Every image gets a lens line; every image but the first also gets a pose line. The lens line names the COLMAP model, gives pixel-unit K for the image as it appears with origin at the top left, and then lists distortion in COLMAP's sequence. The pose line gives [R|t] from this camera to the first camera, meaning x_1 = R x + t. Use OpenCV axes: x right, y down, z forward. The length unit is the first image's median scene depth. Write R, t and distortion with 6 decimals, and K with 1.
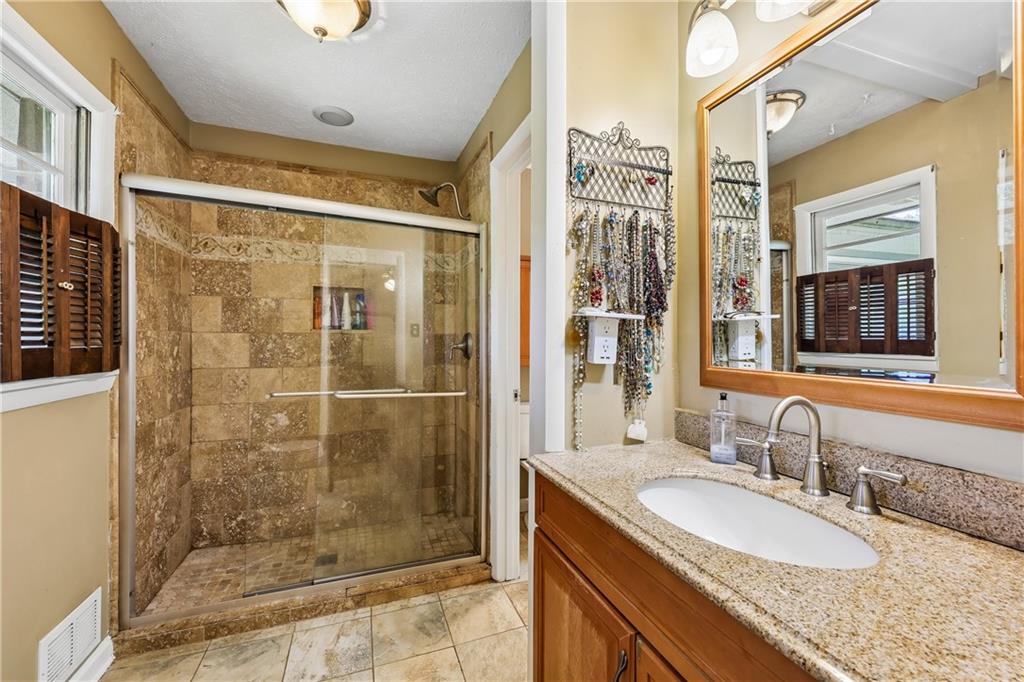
lens RADIAL K [[411.6, 0, 510.3], [0, 411.6, 338.2], [0, 0, 1]] dist [0.000923, 0.000051]
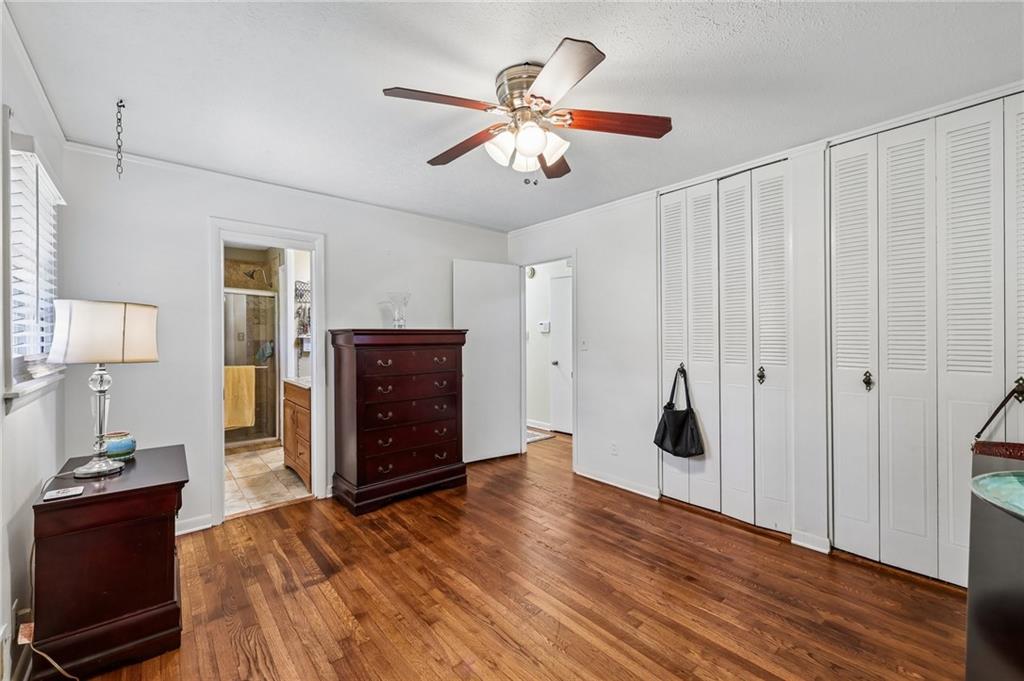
lens RADIAL K [[411.6, 0, 511.7], [0, 411.6, 336.7], [0, 0, 1]] dist [0.000923, 0.000051]
pose [[0.936676, -0.008999, 0.350082, 0.351486], [0.007433, 0.999955, 0.005816, -0.037097], [-0.350118, -0.002845, 0.936701, -1.577585]]
